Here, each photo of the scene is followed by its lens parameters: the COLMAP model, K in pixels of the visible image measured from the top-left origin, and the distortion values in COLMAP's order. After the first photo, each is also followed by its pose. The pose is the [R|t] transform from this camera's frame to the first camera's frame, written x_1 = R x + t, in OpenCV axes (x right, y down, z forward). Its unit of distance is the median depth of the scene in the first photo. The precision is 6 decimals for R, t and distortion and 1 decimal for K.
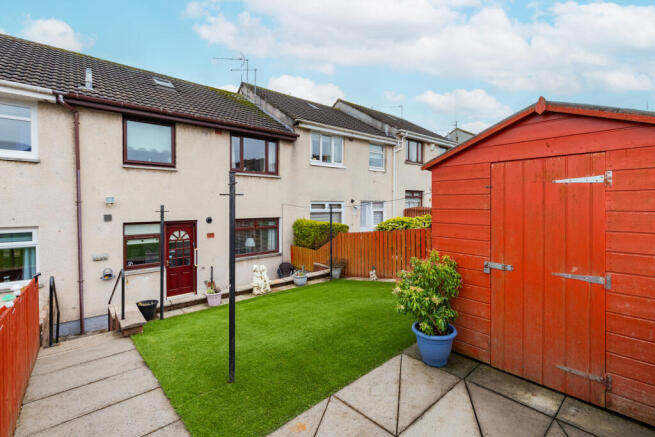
lens RADIAL K [[295.0, 0, 324.8], [0, 295.0, 201.2], [0, 0, 1]] dist [-0.001453, 0.000724]
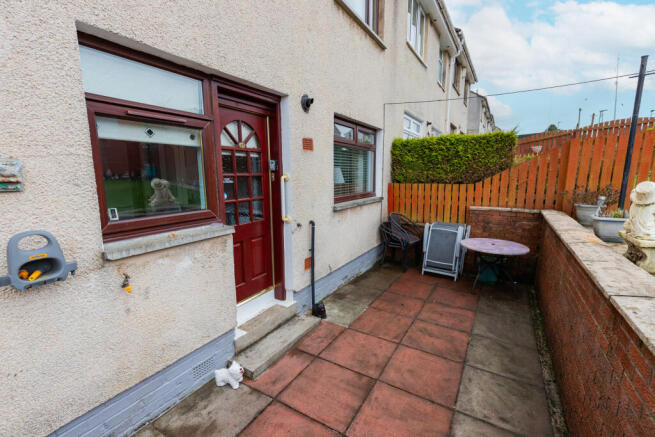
lens RADIAL K [[295.0, 0, 329.0], [0, 295.0, 219.6], [0, 0, 1]] dist [-0.001453, 0.000724]
pose [[0.954320, -0.053187, 0.294015, -0.504417], [0.004858, 0.986661, 0.162718, 0.158664], [-0.298747, -0.153857, 0.941848, 0.633369]]
